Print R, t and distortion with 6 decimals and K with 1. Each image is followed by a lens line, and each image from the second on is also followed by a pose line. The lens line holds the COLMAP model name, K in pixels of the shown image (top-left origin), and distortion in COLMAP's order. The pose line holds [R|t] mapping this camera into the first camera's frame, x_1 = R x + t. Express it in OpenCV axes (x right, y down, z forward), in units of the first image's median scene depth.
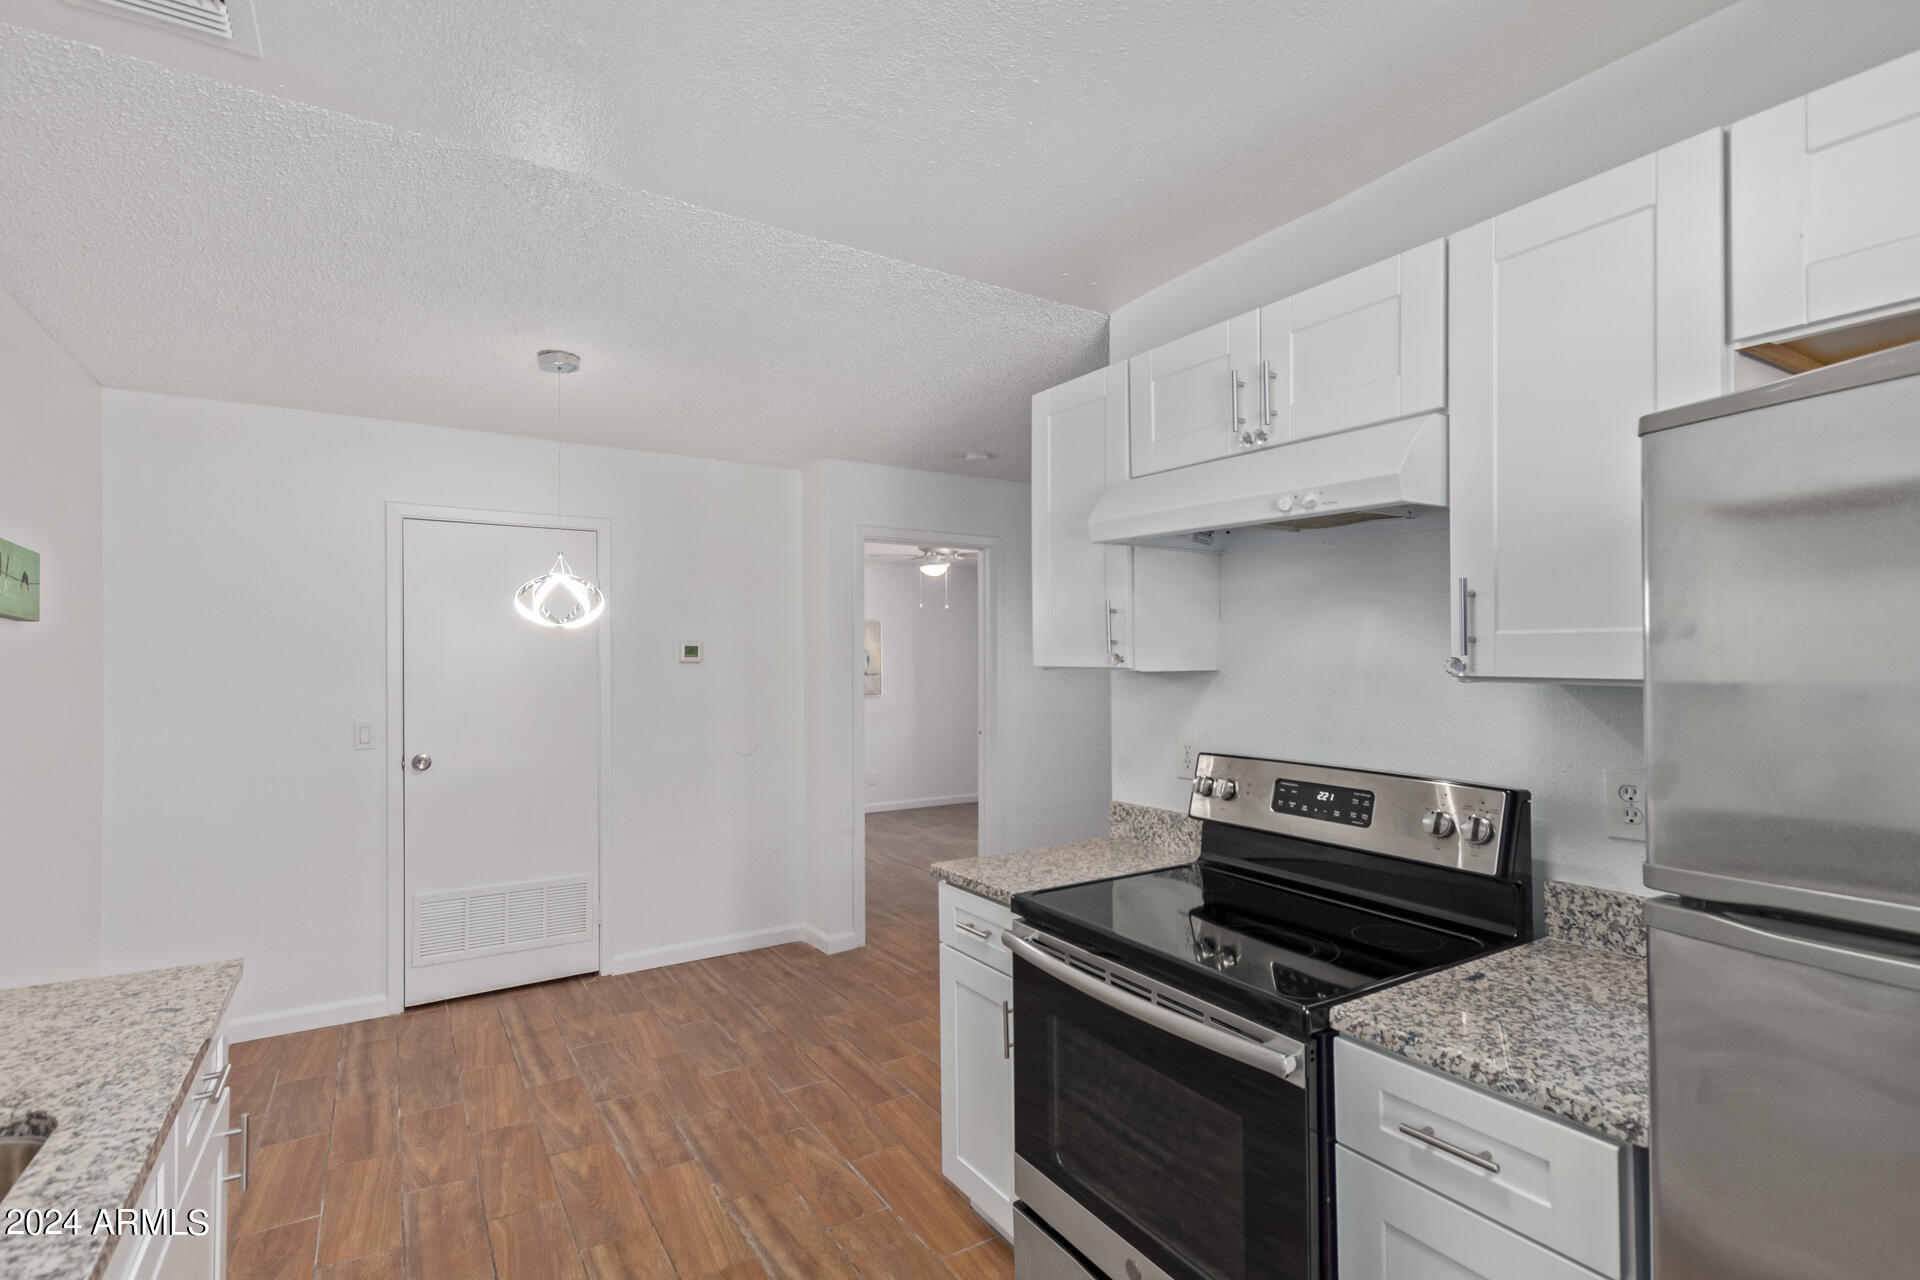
lens RADIAL K [[909.4, 0, 960.9], [0, 909.4, 650.4], [0, 0, 1]] dist [0.015812, -0.007486]
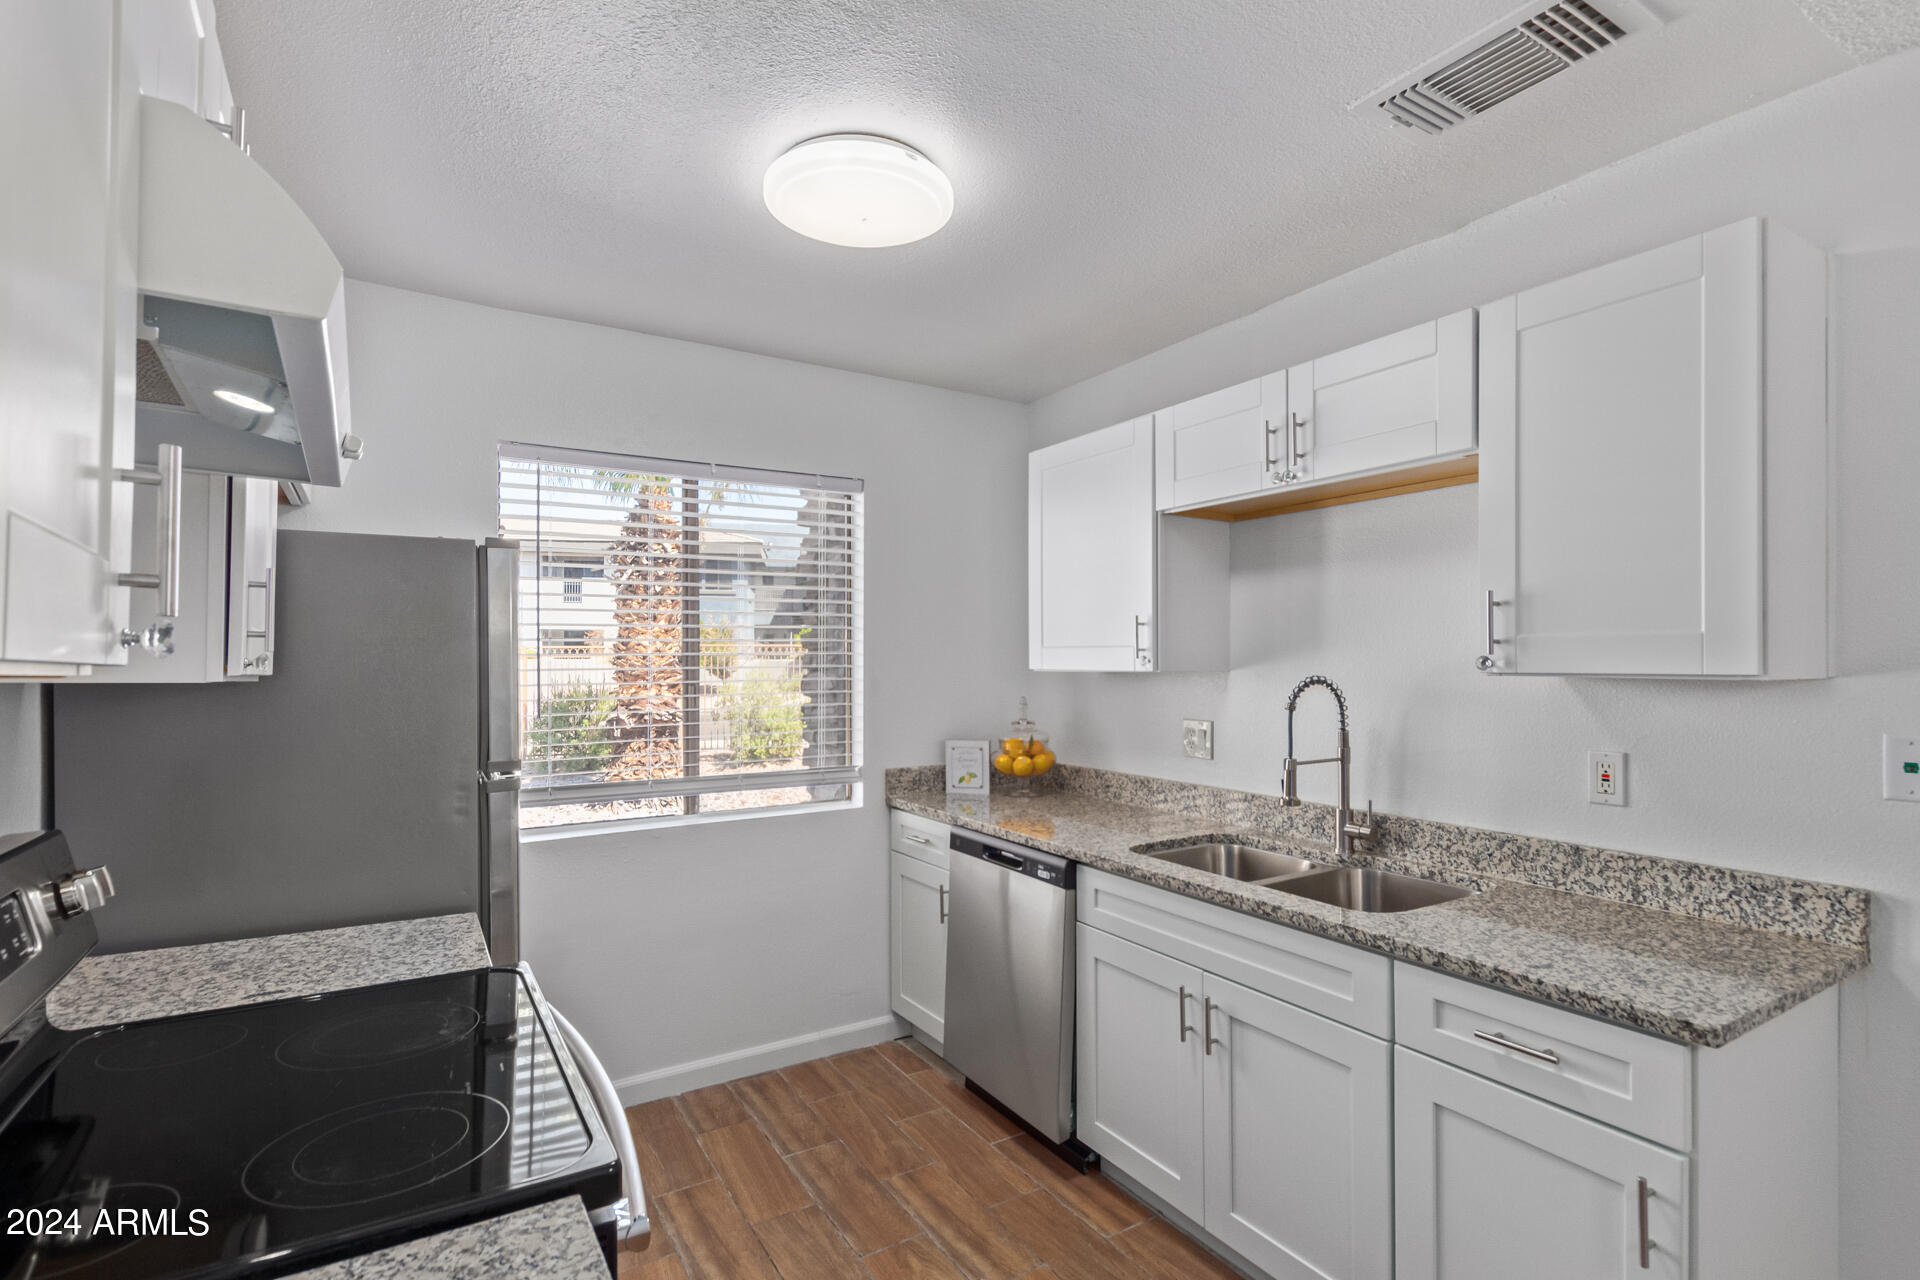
lens RADIAL K [[909.4, 0, 958.5], [0, 909.4, 661.2], [0, 0, 1]] dist [0.015812, -0.007486]
pose [[-0.999948, 0.005820, 0.008424, -0.083232], [0.005655, 0.999794, -0.019473, 0.020467], [-0.008535, -0.019424, -0.999775, 1.023671]]
